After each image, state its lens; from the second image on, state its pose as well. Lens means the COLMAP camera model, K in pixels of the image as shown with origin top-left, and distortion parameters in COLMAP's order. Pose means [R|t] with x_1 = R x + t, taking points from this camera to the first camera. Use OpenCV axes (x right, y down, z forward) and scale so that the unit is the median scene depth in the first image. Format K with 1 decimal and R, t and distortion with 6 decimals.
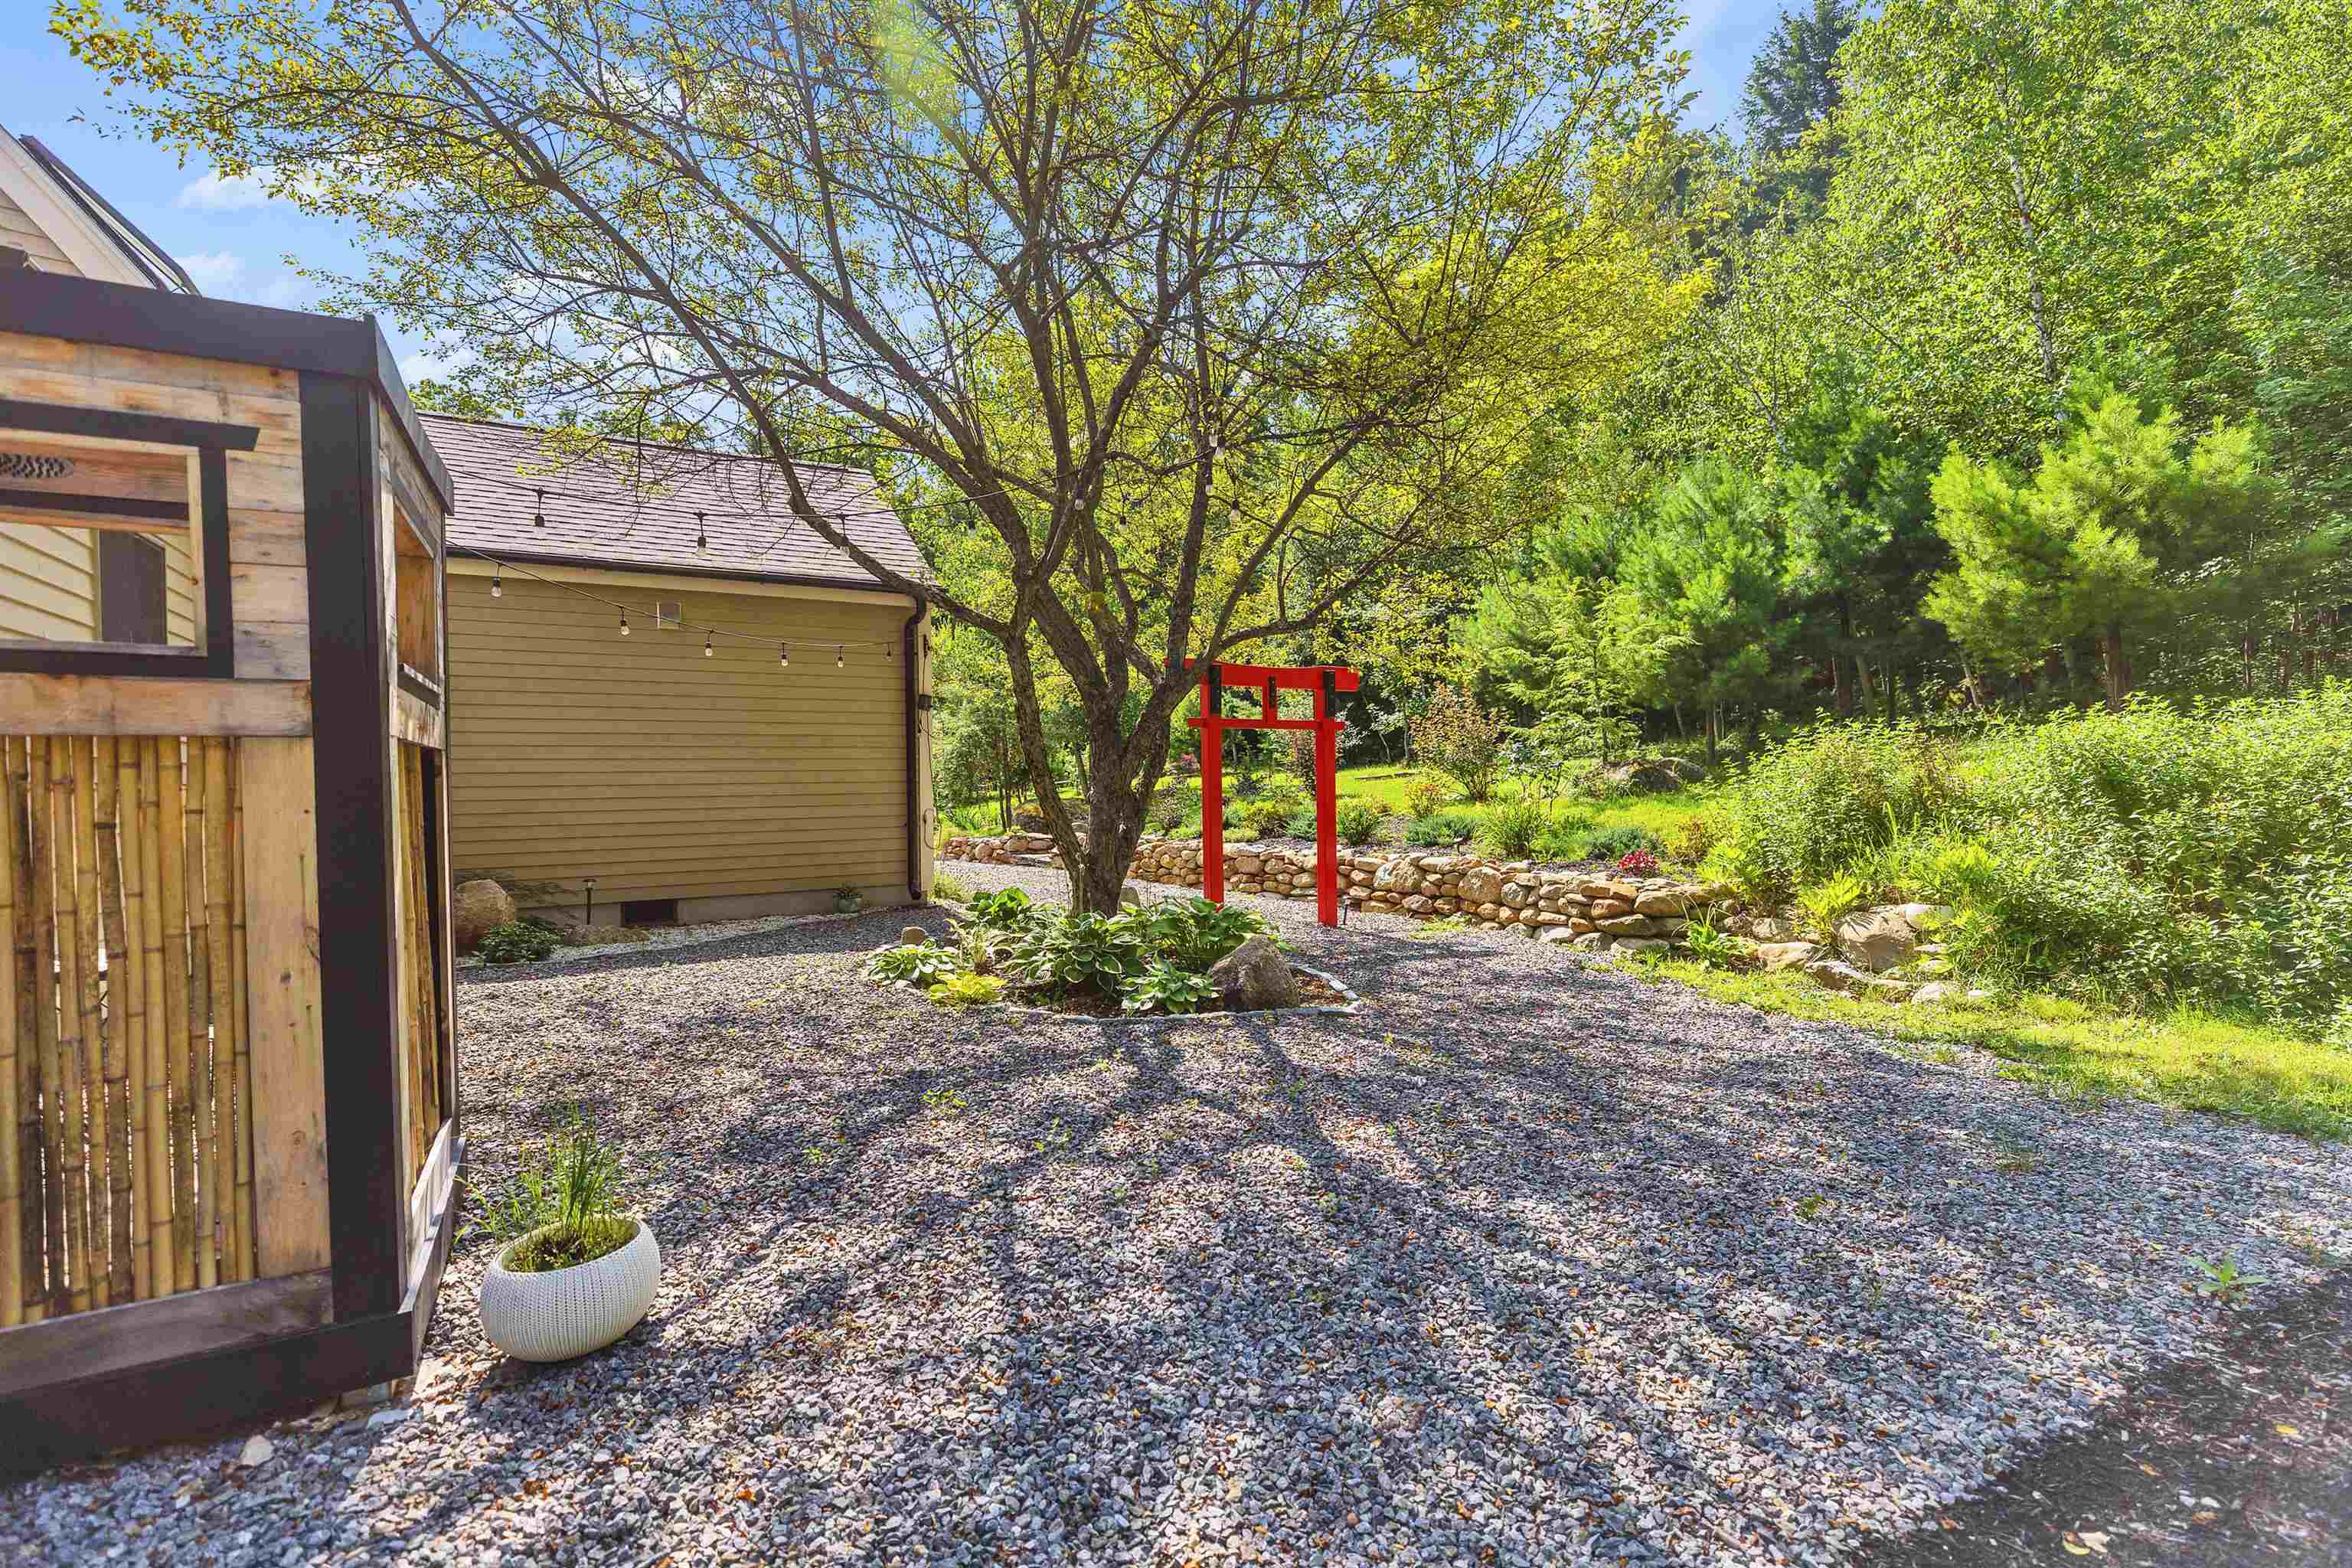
lens RADIAL K [[1058.8, 0, 1190.6], [0, 1058.8, 792.2], [0, 0, 1]] dist [0.000597, 0.000804]
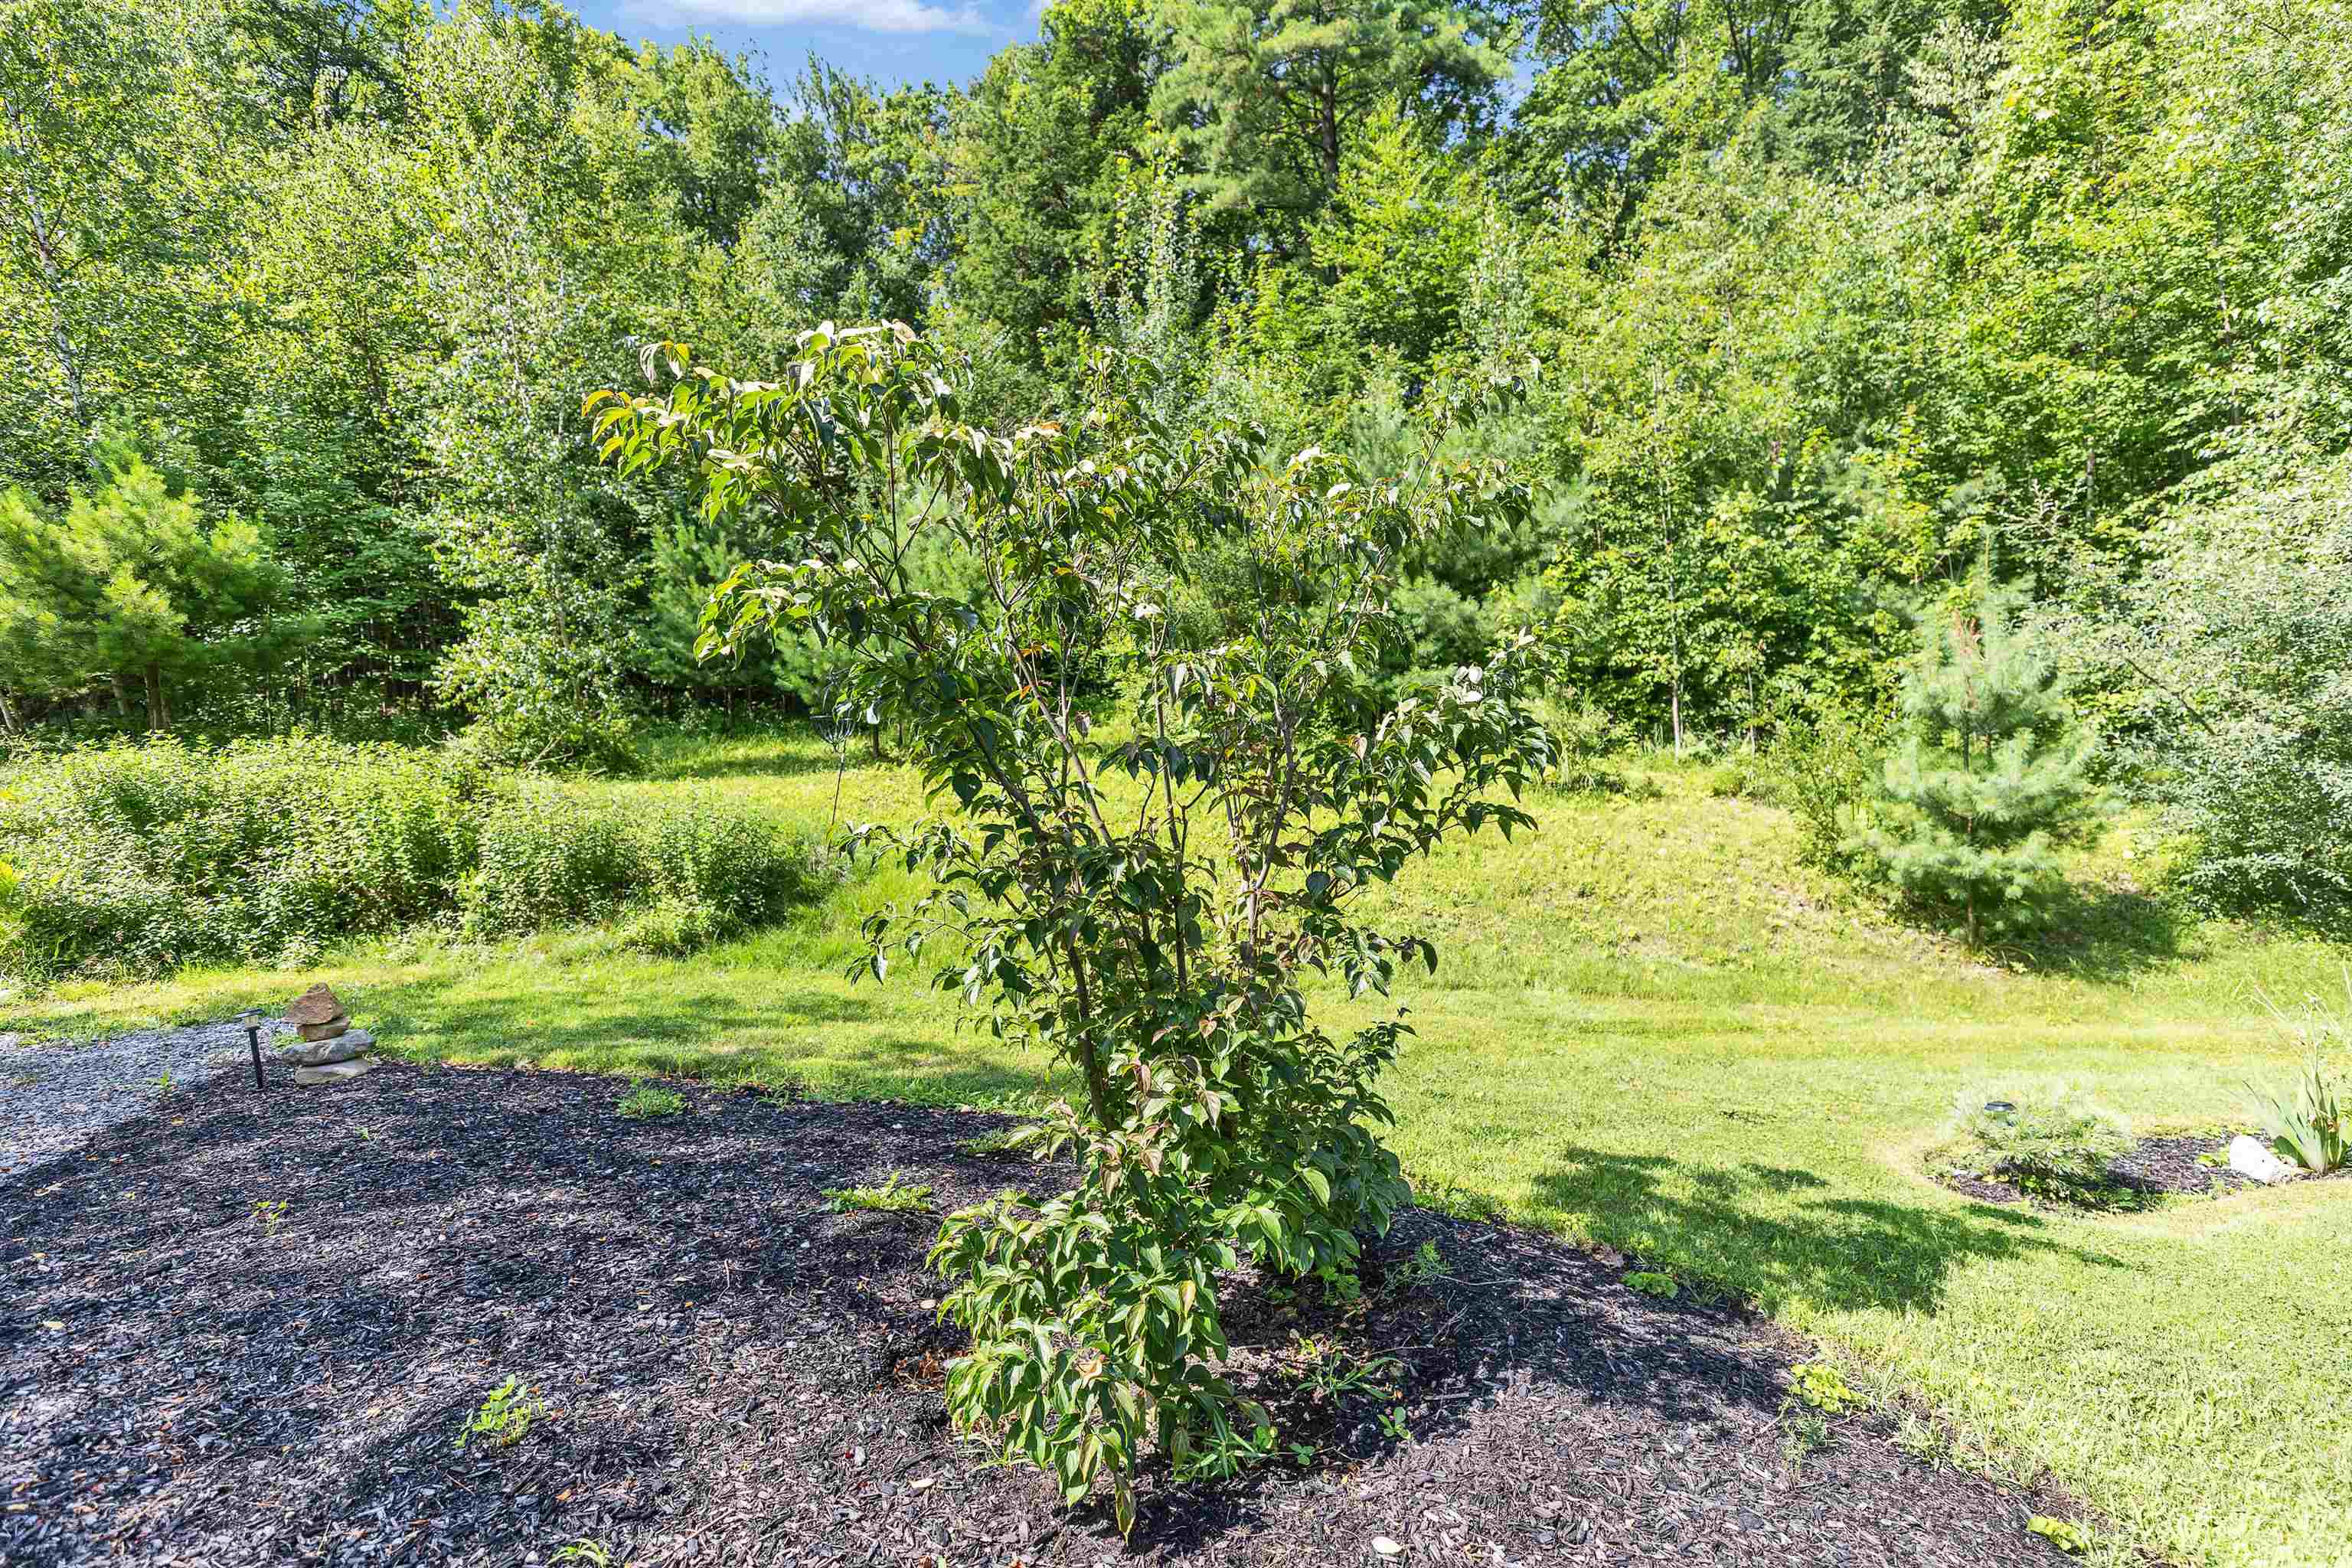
lens RADIAL K [[1058.8, 0, 1190.6], [0, 1058.8, 792.2], [0, 0, 1]] dist [0.000597, 0.000804]
pose [[0.097936, -0.002023, 0.995191, -0.223089], [0.031235, 0.999512, -0.001042, 0.017299], [-0.994702, 0.031186, 0.097952, -0.325001]]
